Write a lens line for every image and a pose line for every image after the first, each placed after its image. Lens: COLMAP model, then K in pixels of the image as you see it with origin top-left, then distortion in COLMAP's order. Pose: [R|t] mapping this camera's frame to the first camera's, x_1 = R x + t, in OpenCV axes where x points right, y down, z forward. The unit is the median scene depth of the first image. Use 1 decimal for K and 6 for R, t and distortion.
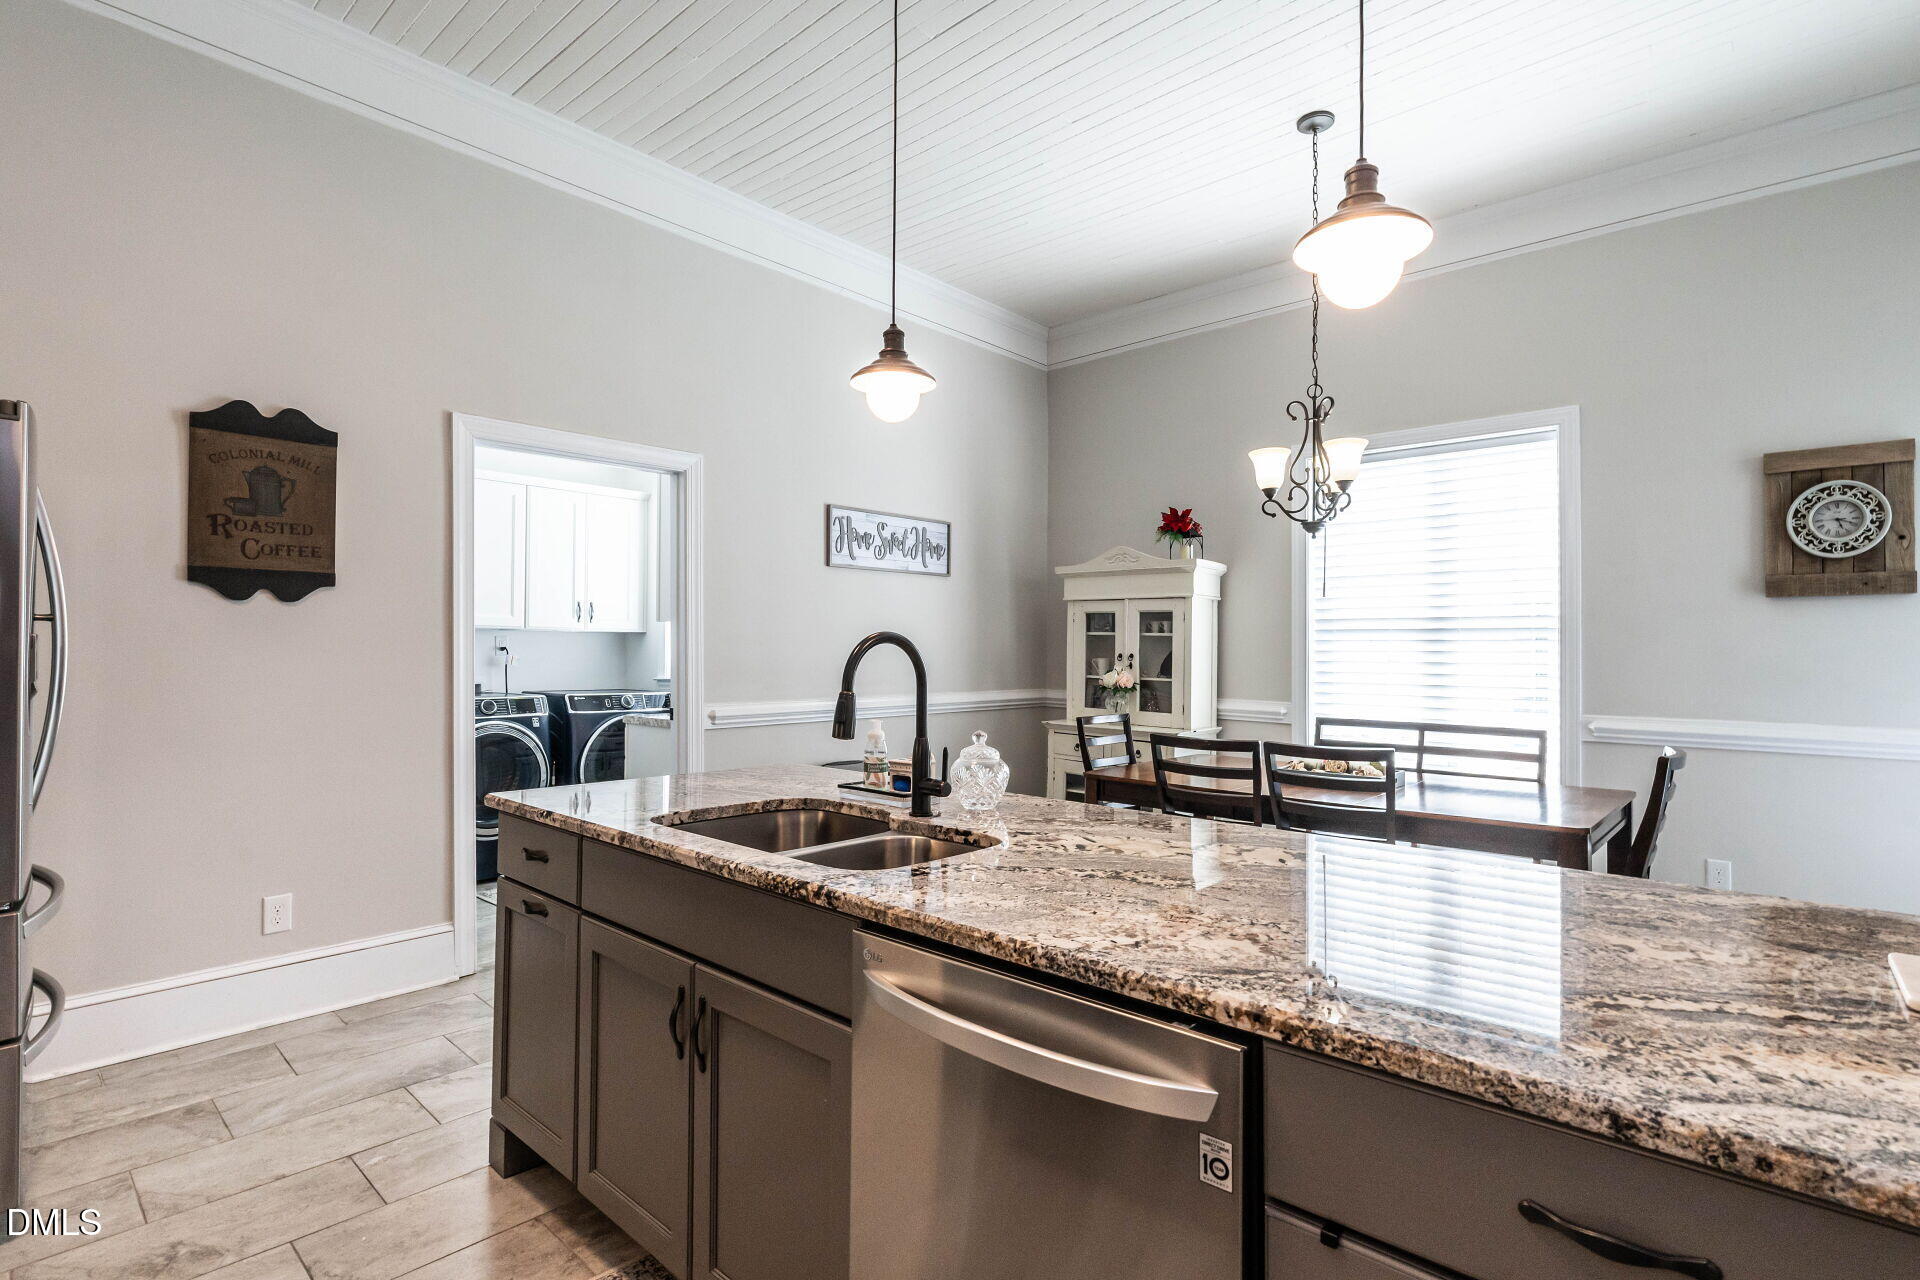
lens RADIAL K [[915.3, 0, 960.0], [0, 915.3, 640.0], [0, 0, 1]] dist [-0.002583, -0.000011]
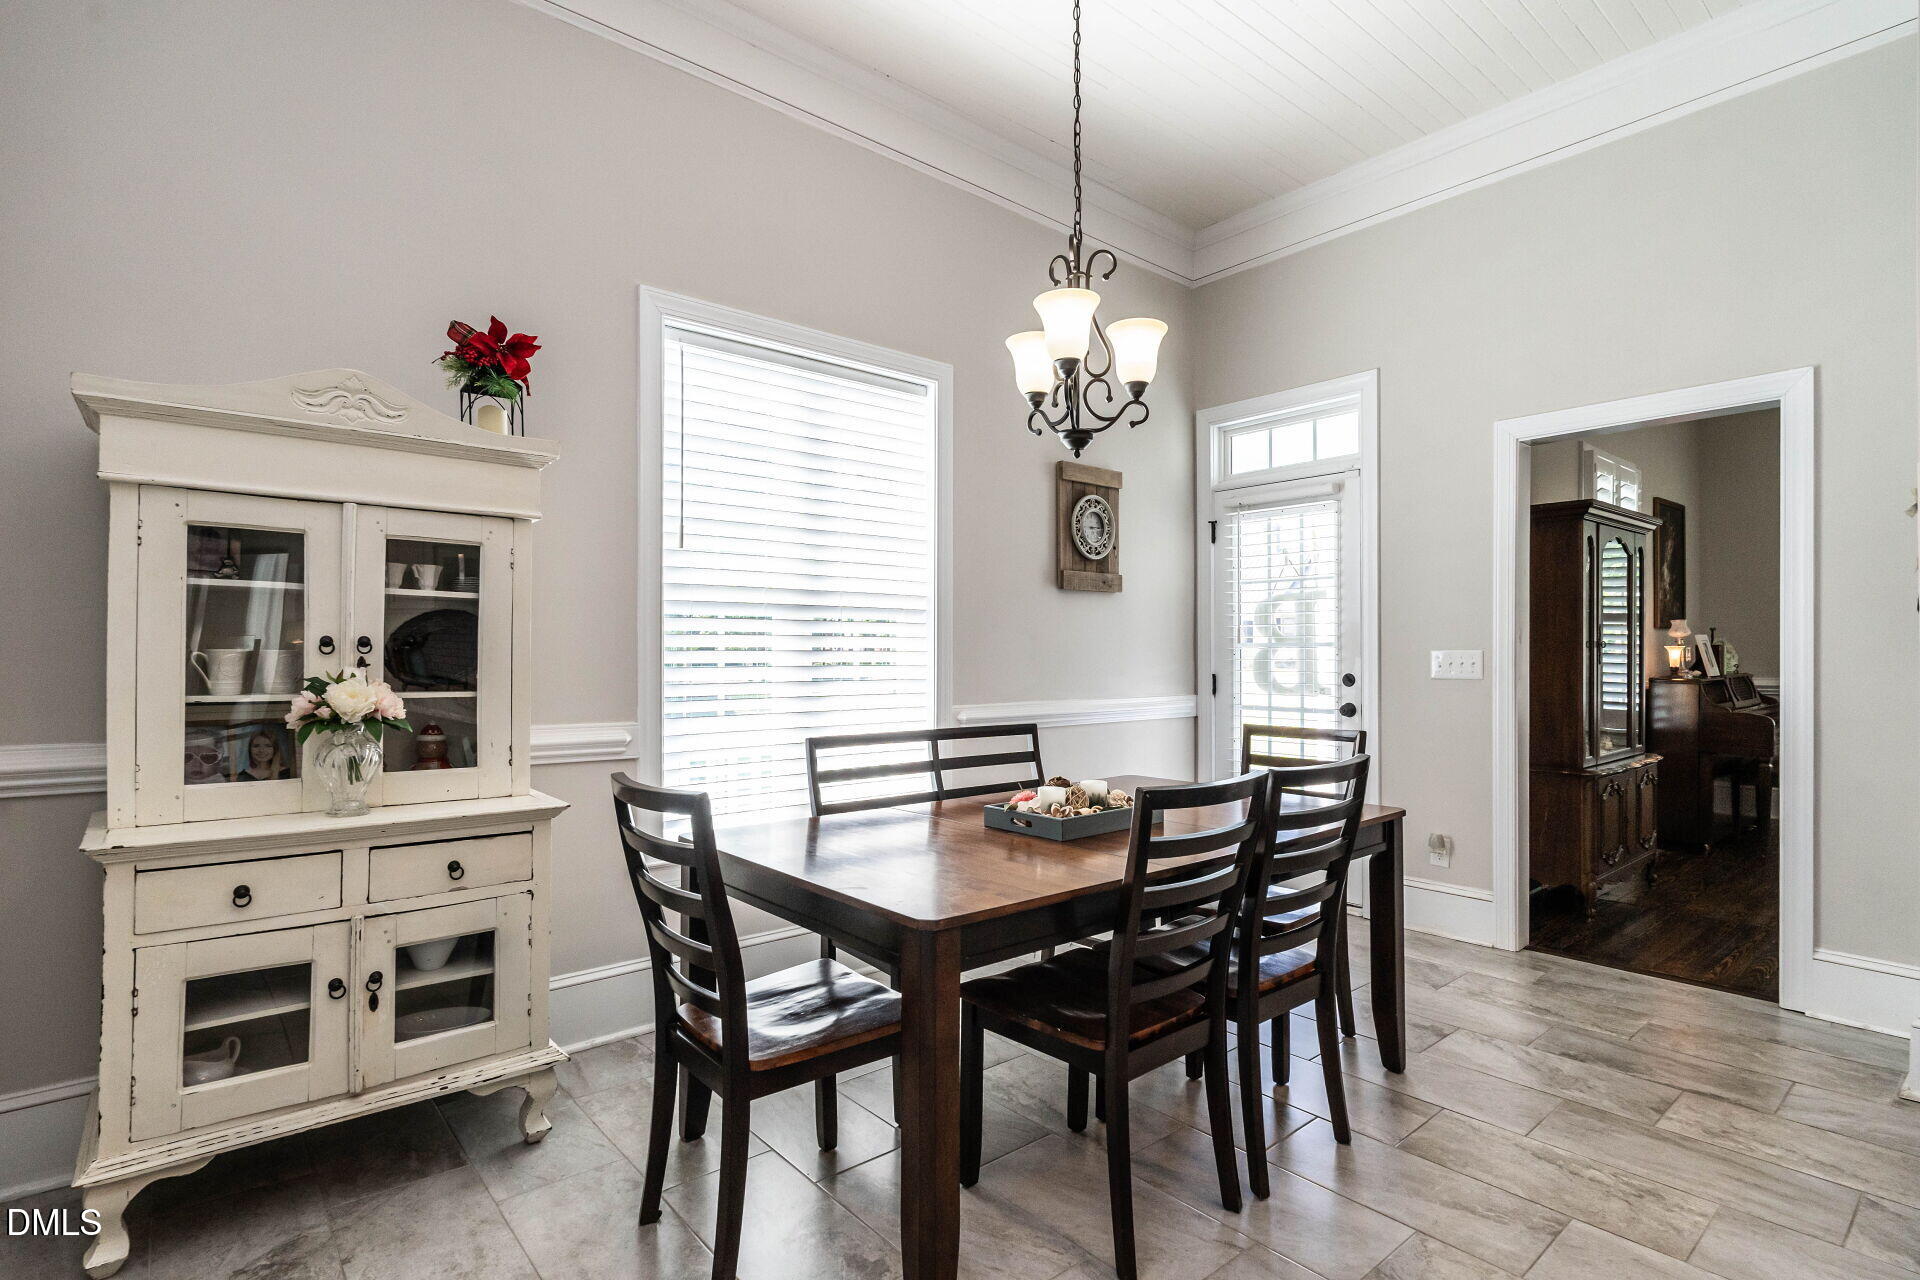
lens RADIAL K [[956.2, 0, 960.0], [0, 956.2, 640.0], [0, 0, 1]] dist [0.000438, -0.000508]
pose [[0.125696, 0.006315, 0.992049, -0.350365], [-0.008938, 0.999946, -0.005233, 0.027741], [-0.992028, -0.008209, 0.125746, 1.153324]]
